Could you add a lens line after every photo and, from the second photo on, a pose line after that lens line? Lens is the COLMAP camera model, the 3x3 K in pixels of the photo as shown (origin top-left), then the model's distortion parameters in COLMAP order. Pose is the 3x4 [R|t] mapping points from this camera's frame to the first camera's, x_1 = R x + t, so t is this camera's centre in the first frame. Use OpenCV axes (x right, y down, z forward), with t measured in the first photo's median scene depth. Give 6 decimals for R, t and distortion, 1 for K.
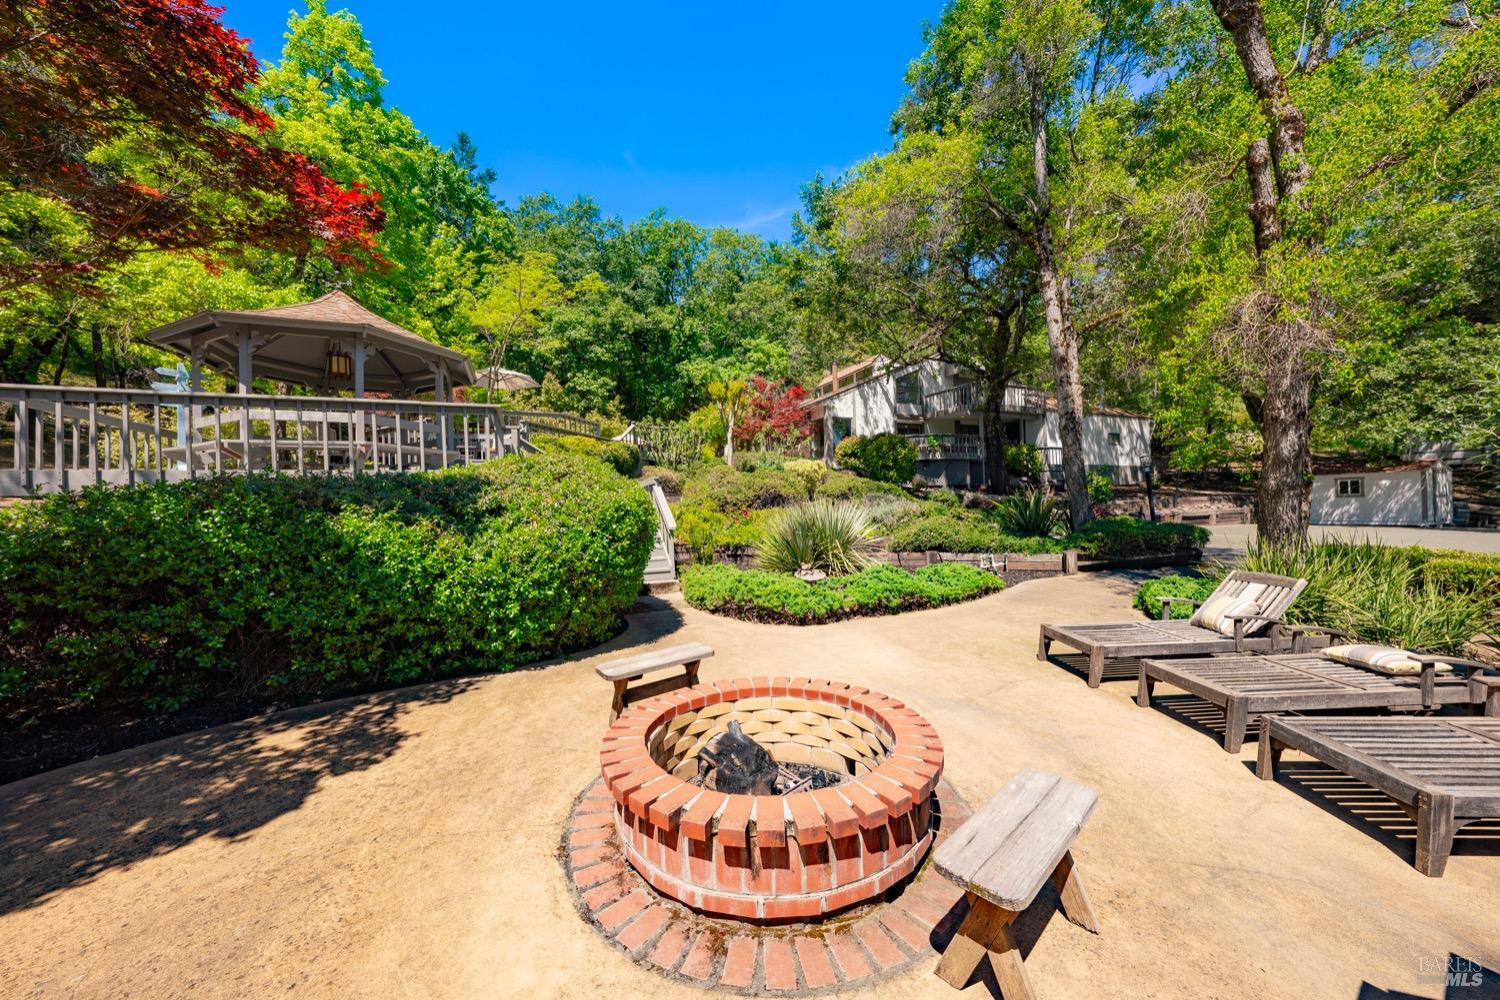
lens RADIAL K [[510.8, 0, 747.8], [0, 510.8, 517.2], [0, 0, 1]] dist [-0.027779, -0.000097]
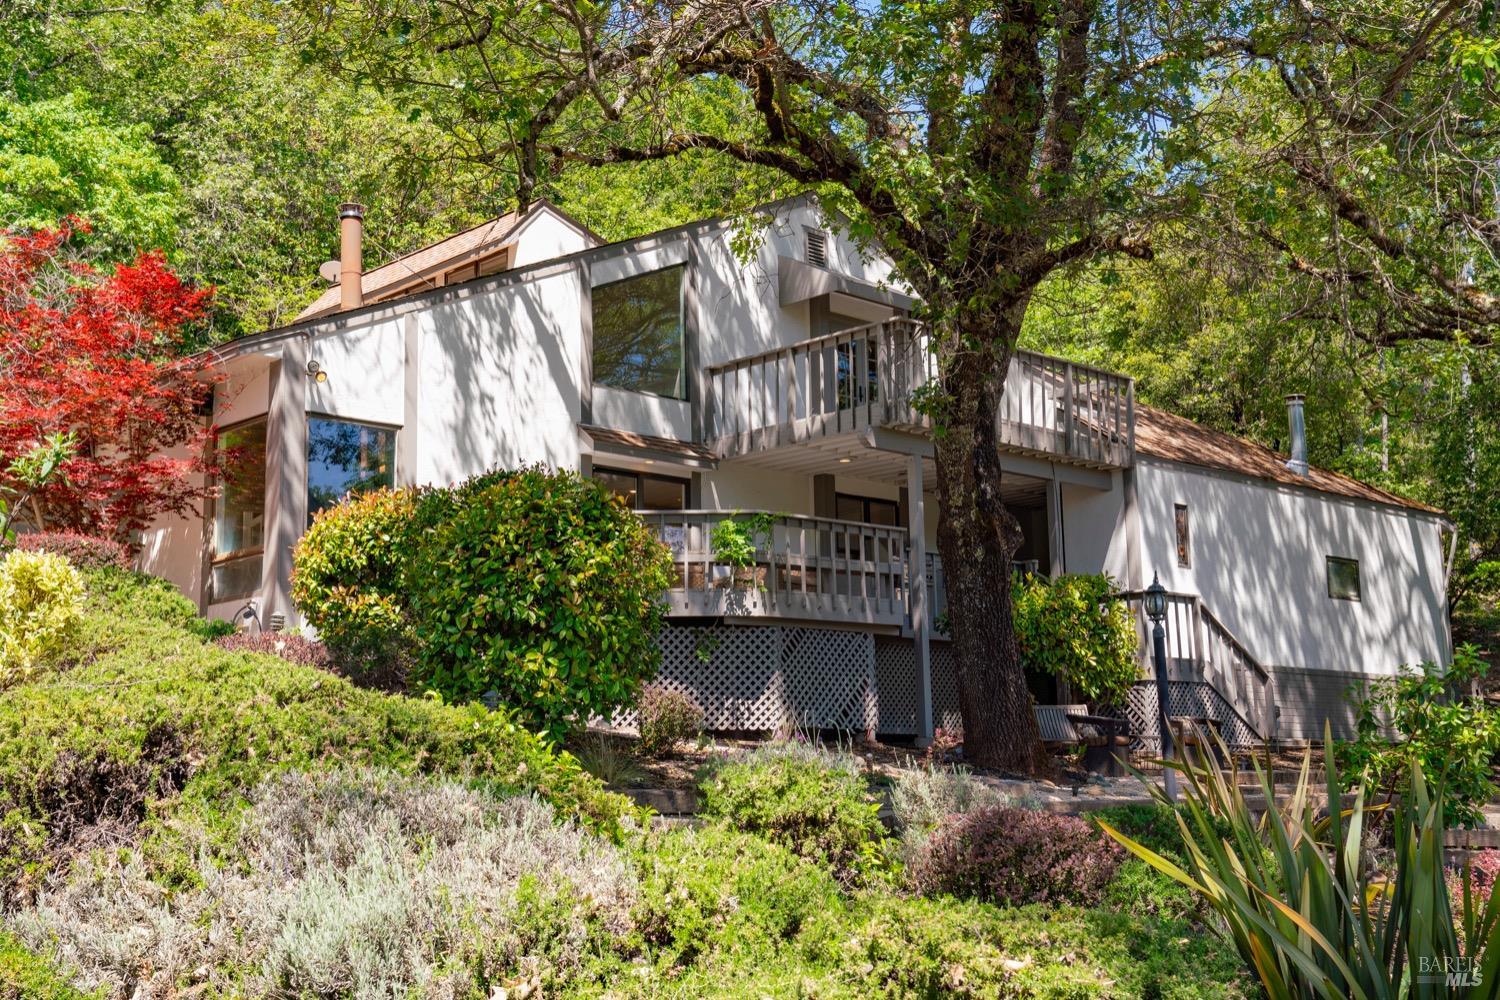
lens RADIAL K [[1743.2, 0, 750.0], [0, 1743.2, 500.0], [0, 0, 1]] dist [0.167494, 0.003596]
pose [[0.936755, 0.068282, 0.343261, 0.081294], [-0.001840, 0.981731, -0.190264, -0.012307], [-0.349981, 0.177599, 0.919767, 0.220098]]
